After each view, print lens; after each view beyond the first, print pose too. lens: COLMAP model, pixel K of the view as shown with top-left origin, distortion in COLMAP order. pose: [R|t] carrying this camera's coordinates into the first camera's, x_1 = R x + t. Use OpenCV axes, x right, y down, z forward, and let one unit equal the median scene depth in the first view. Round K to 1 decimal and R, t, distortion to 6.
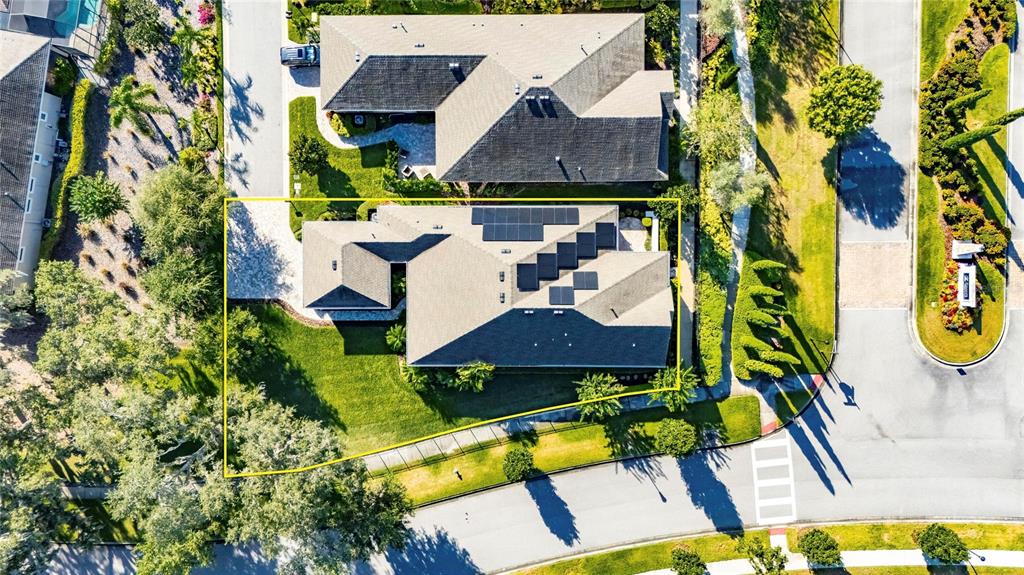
lens RADIAL K [[739.2, 0, 512.0], [0, 739.2, 287.5], [0, 0, 1]] dist [0.060349, -0.003352]
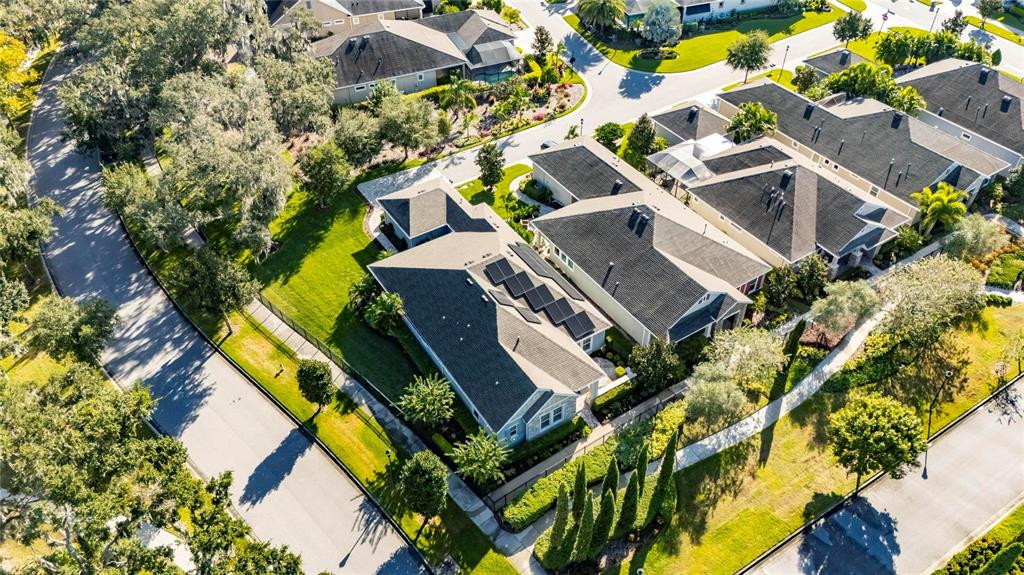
lens RADIAL K [[739.2, 0, 512.0], [0, 739.2, 287.5], [0, 0, 1]] dist [0.060349, -0.003352]
pose [[0.534991, 0.587601, -0.607050, 0.585424], [-0.844748, 0.360474, -0.395550, 0.337790], [-0.013600, 0.724420, 0.689225, 0.284664]]
